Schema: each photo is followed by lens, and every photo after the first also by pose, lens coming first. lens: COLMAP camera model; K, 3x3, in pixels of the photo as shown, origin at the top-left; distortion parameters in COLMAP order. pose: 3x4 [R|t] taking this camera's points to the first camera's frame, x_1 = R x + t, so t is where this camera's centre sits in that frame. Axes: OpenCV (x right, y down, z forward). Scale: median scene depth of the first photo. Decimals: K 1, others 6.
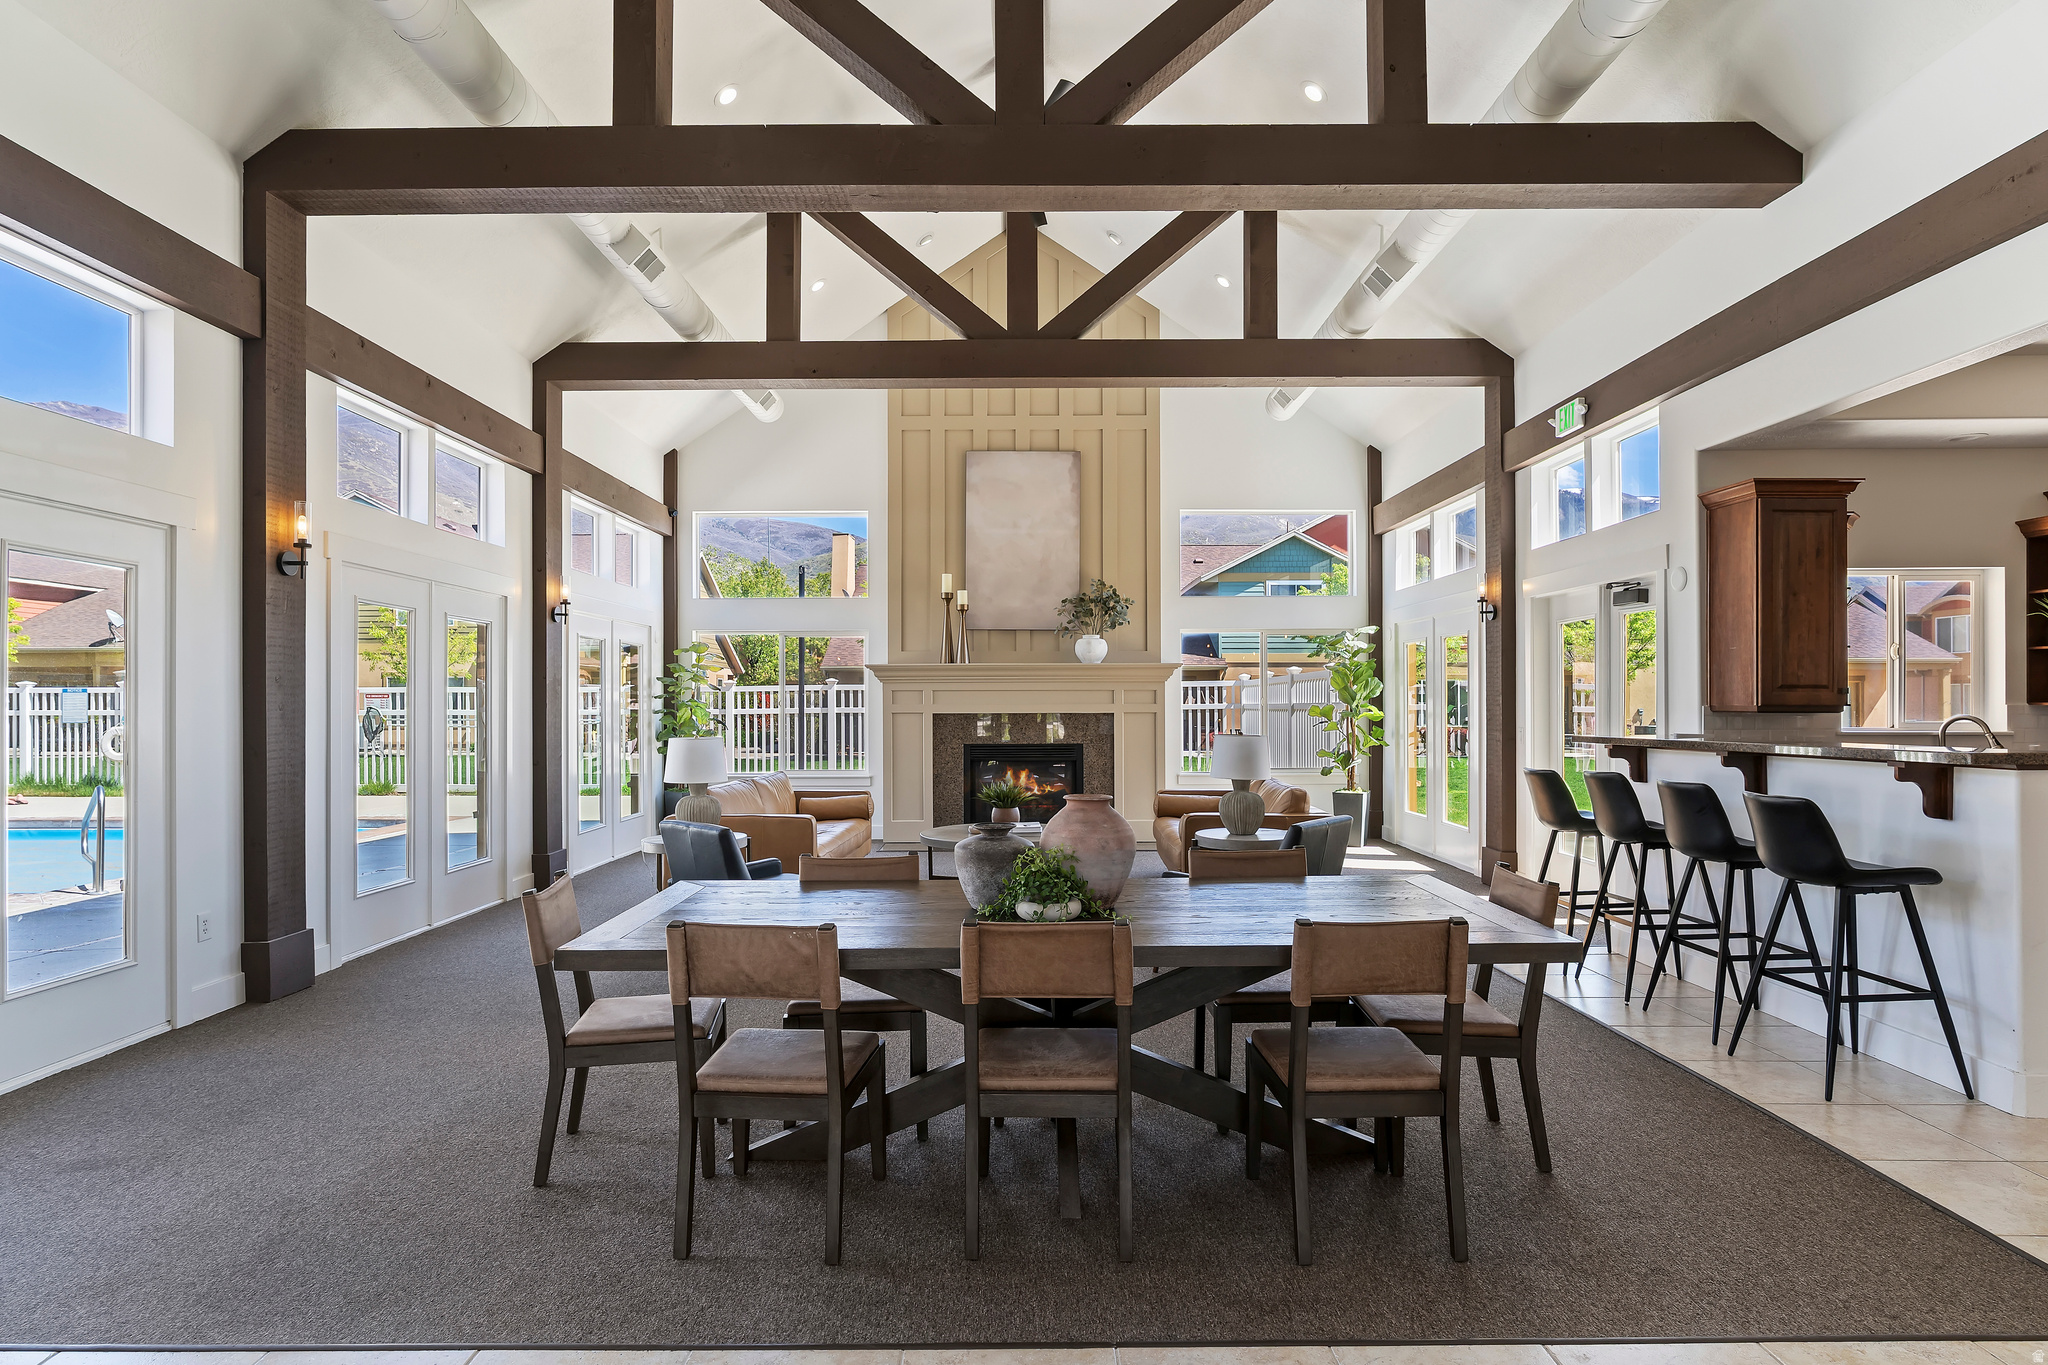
lens RADIAL K [[1094.2, 0, 1028.7], [0, 1094.2, 696.8], [0, 0, 1]] dist [0.002248, 0.001327]
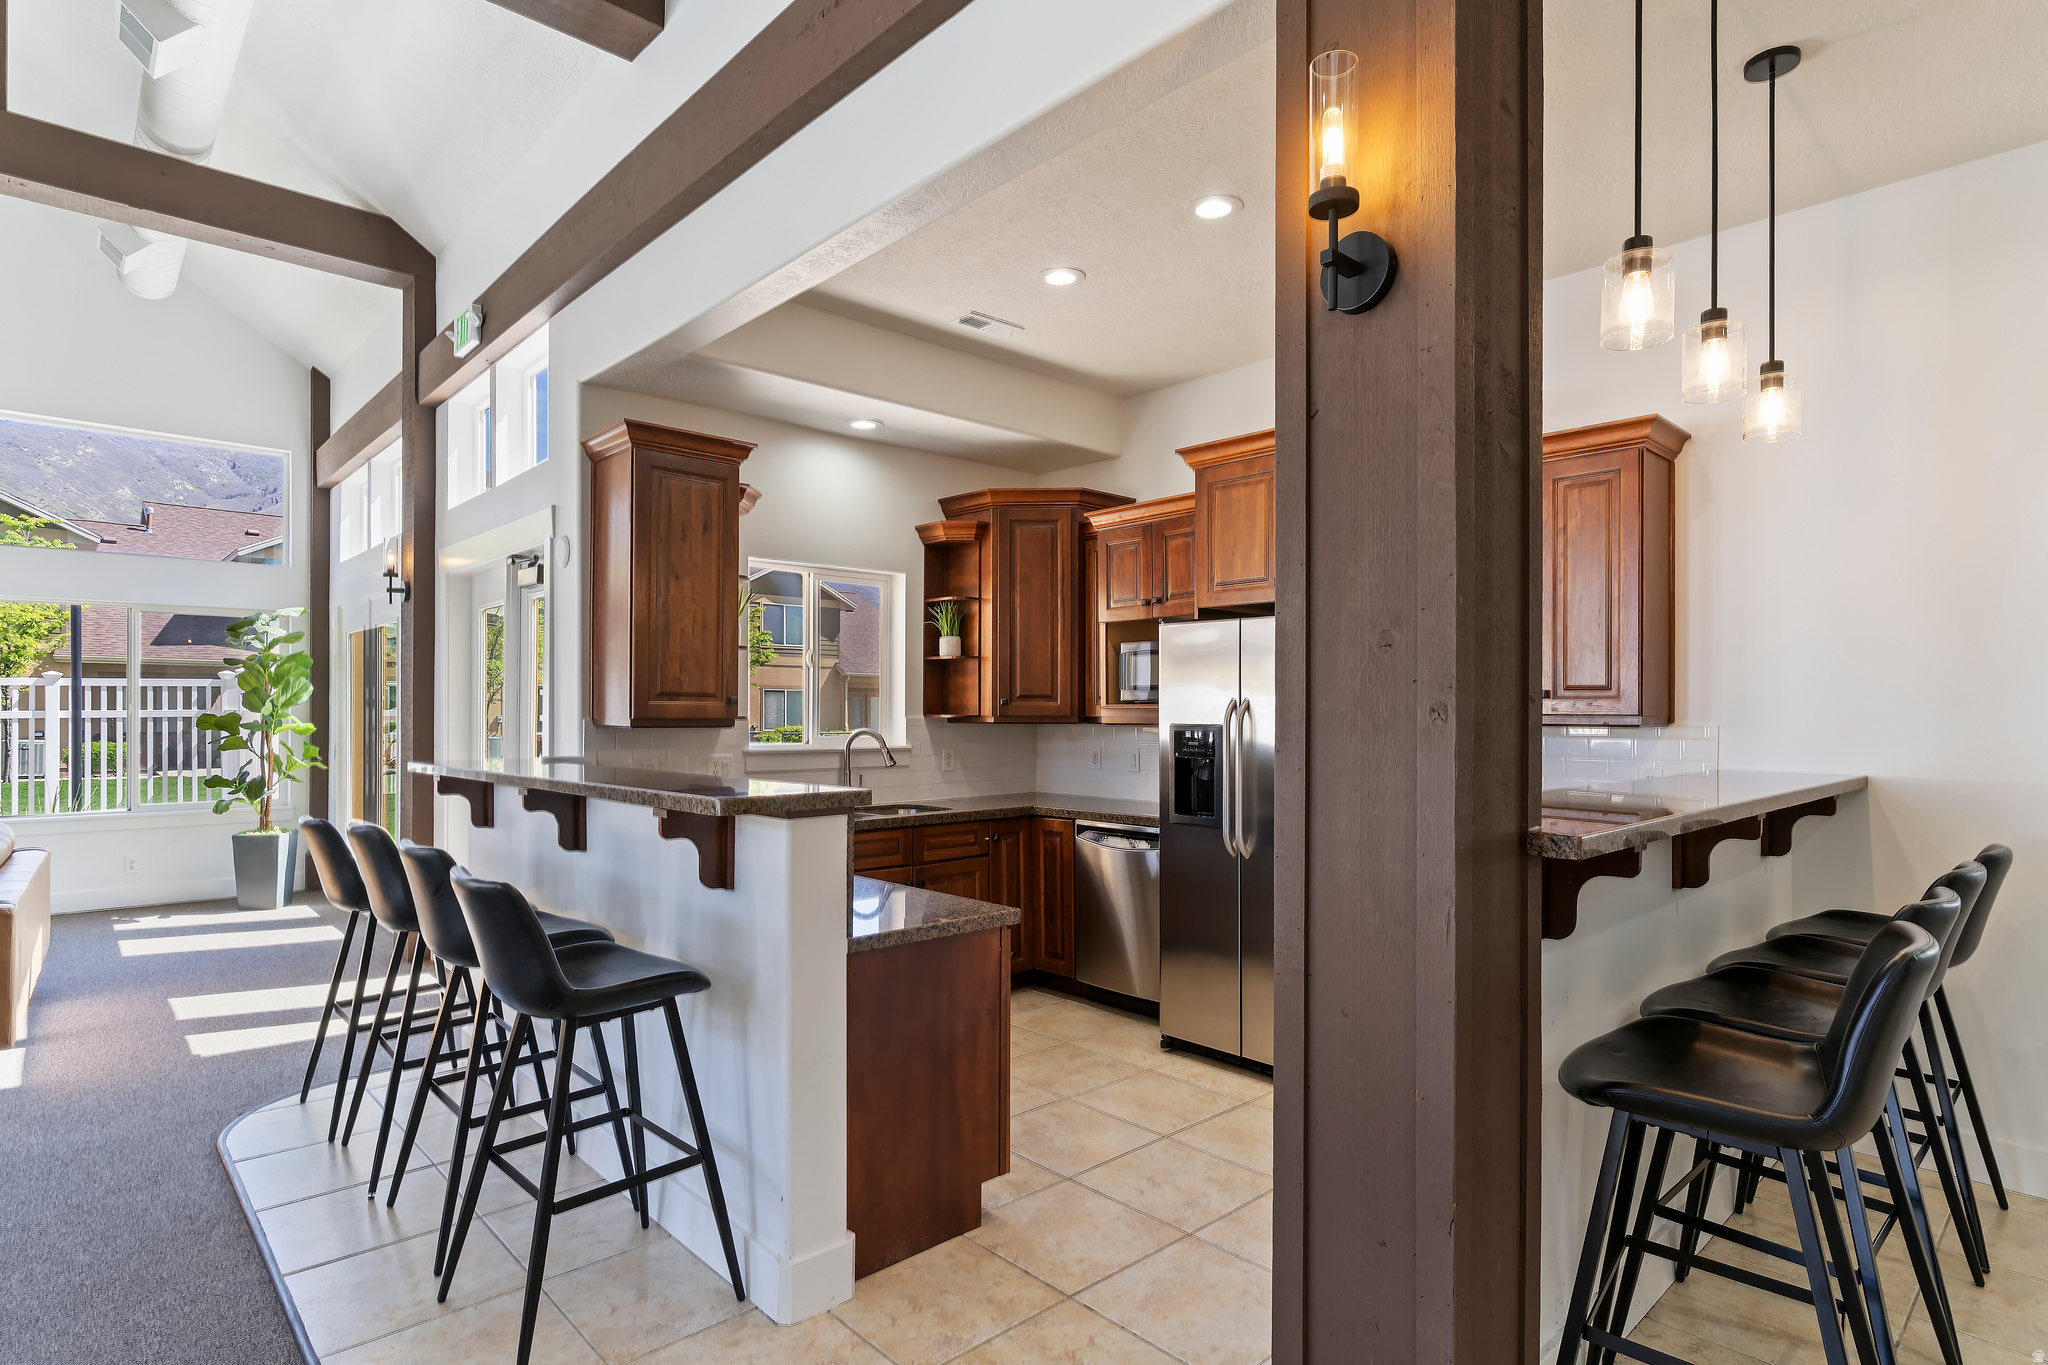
lens RADIAL K [[1094.2, 0, 1020.8], [0, 1094.2, 694.2], [0, 0, 1]] dist [0.002248, 0.001327]
pose [[0.735156, 0.013628, 0.677761, 0.323544], [-0.008350, 0.999904, -0.011049, -0.002918], [-0.677846, 0.002464, 0.735200, 0.237341]]
